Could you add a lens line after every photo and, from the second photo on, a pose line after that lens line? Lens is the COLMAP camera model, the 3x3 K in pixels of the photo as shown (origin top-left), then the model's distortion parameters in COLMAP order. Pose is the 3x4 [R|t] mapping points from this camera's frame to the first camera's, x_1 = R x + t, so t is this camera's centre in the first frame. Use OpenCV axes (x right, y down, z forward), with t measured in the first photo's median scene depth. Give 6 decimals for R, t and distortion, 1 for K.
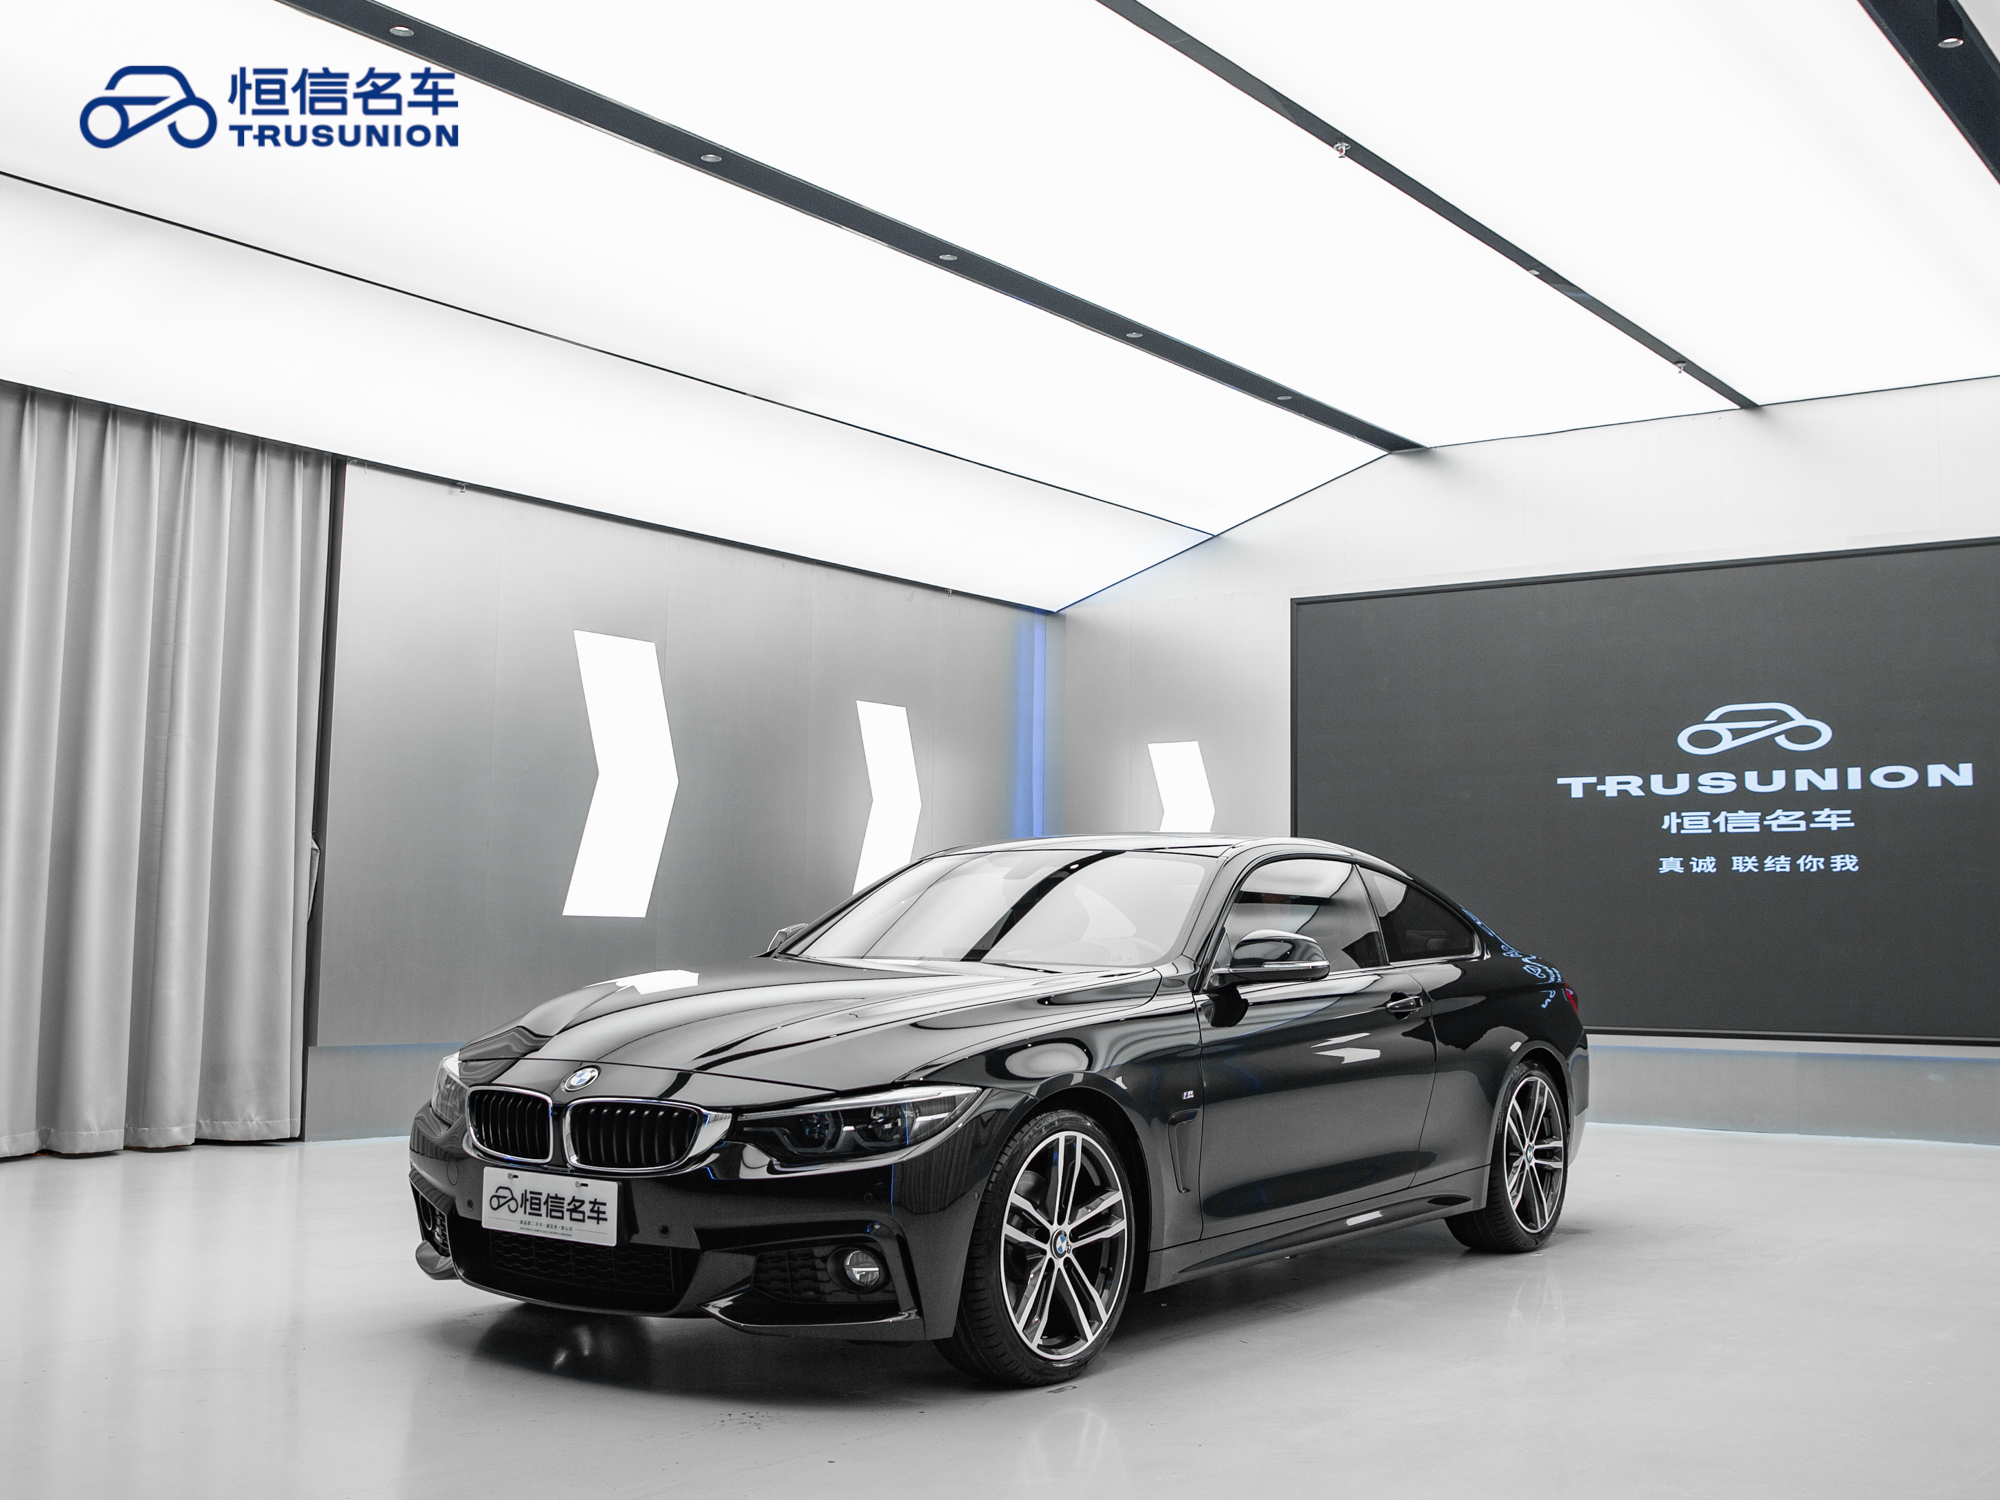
lens RADIAL K [[2081.9, 0, 1002.0], [0, 2081.9, 736.8], [0, 0, 1]] dist [-0.091065, 0.000000]
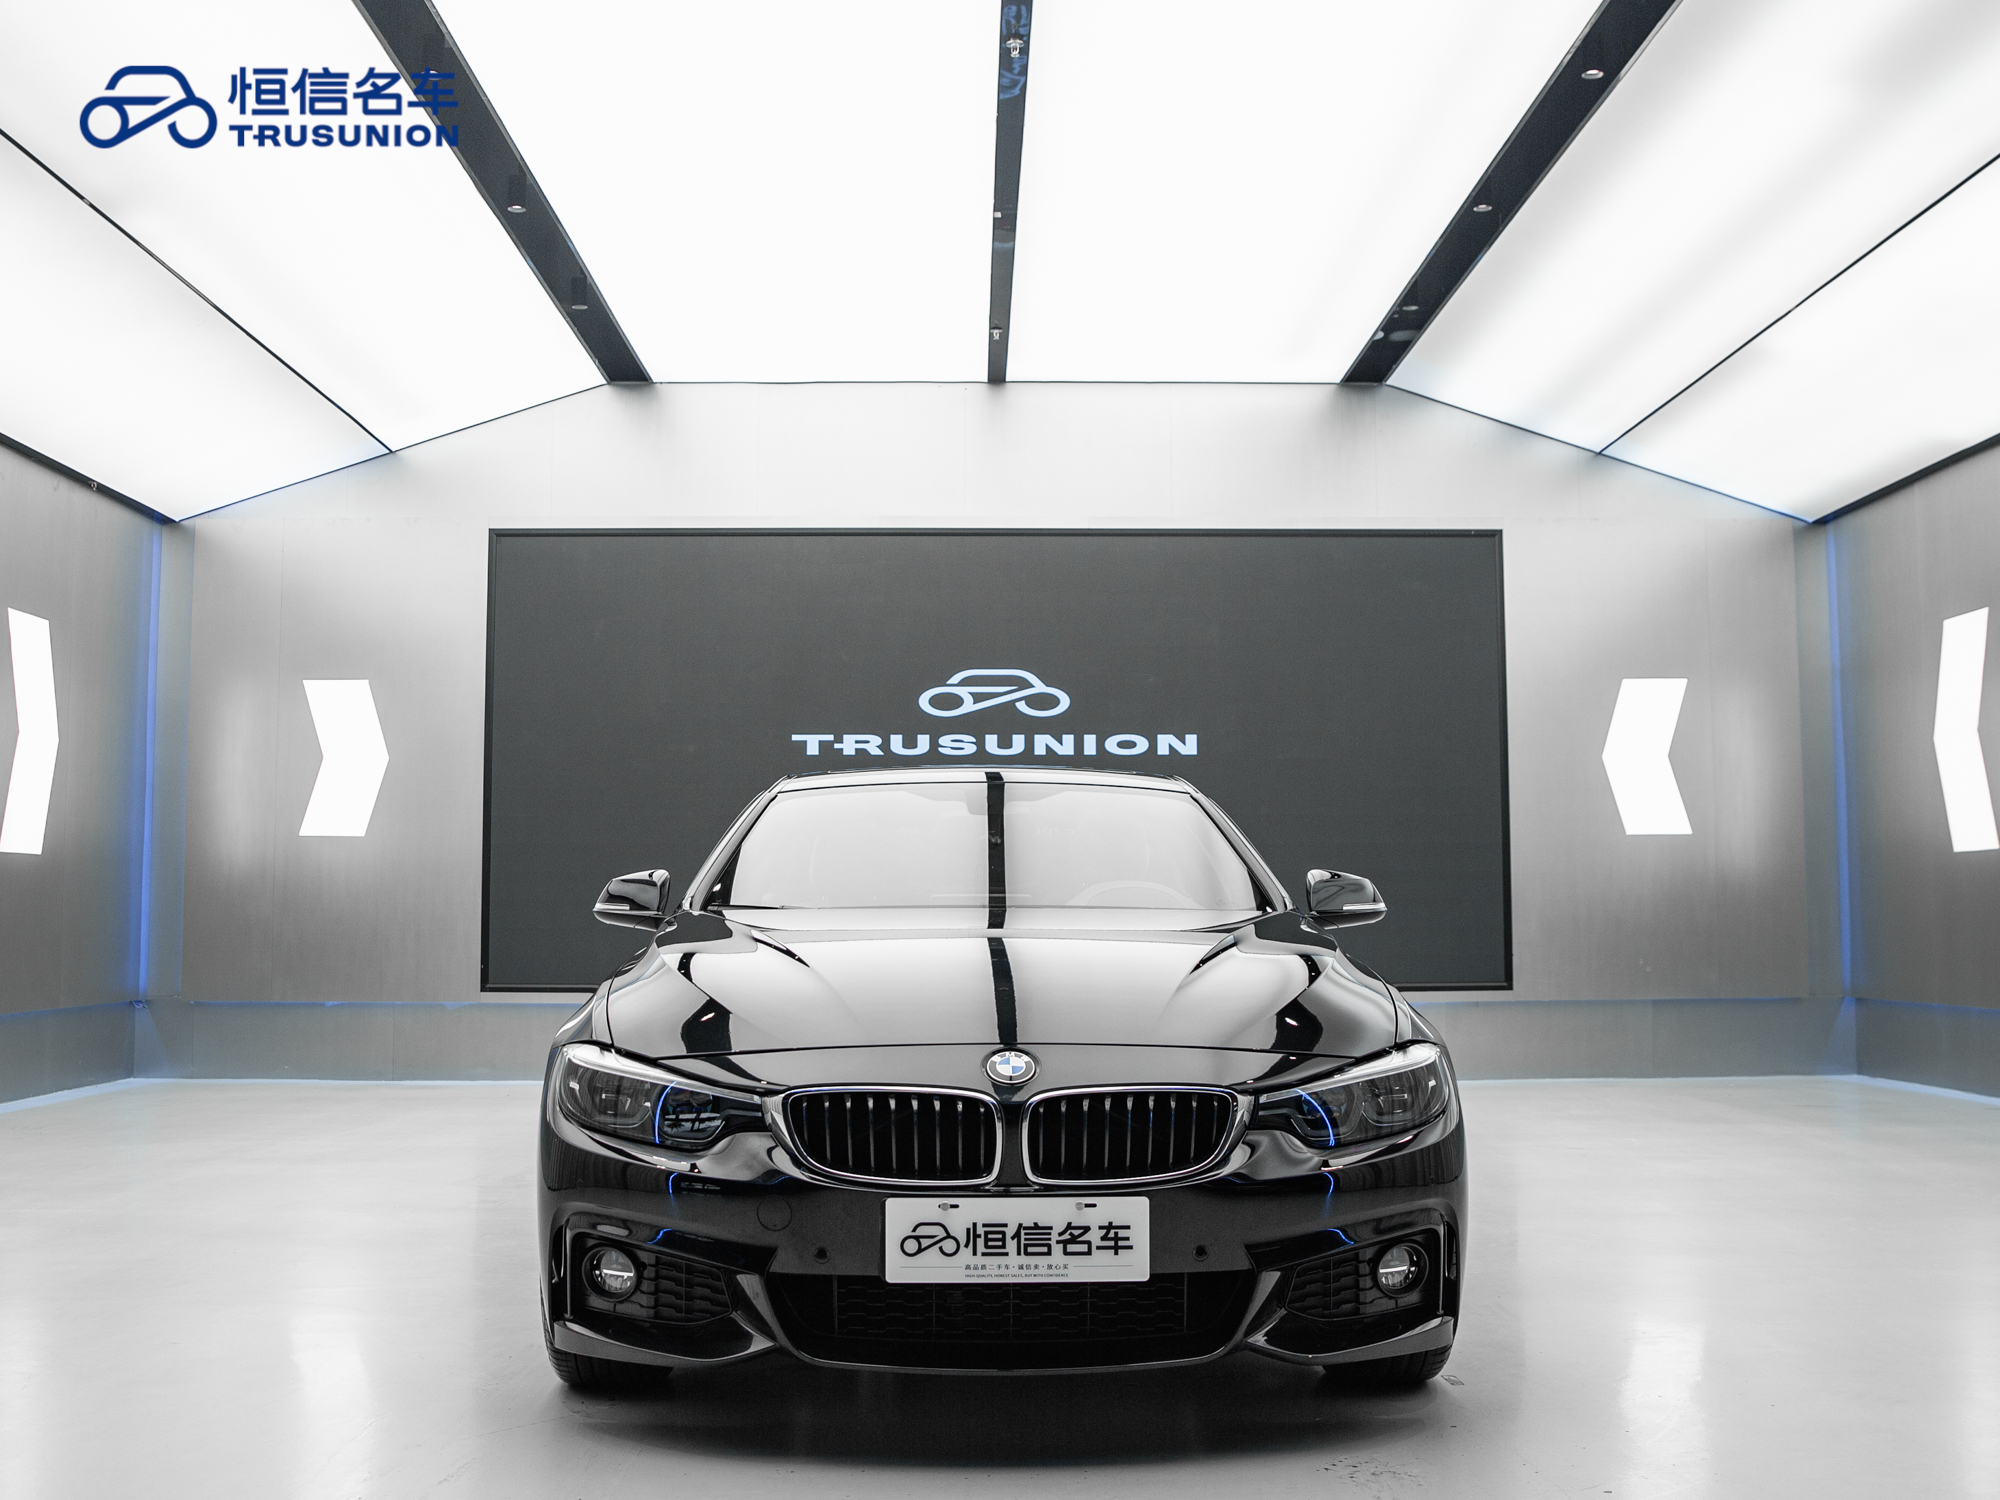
lens RADIAL K [[2081.9, 0, 971.4], [0, 2081.9, 763.6], [0, 0, 1]] dist [-0.091065, 0.000000]
pose [[0.809353, 0.028162, 0.586646, -0.261390], [-0.044163, 0.998940, 0.012975, 0.018463], [-0.585659, -0.036409, 0.809739, 0.160494]]
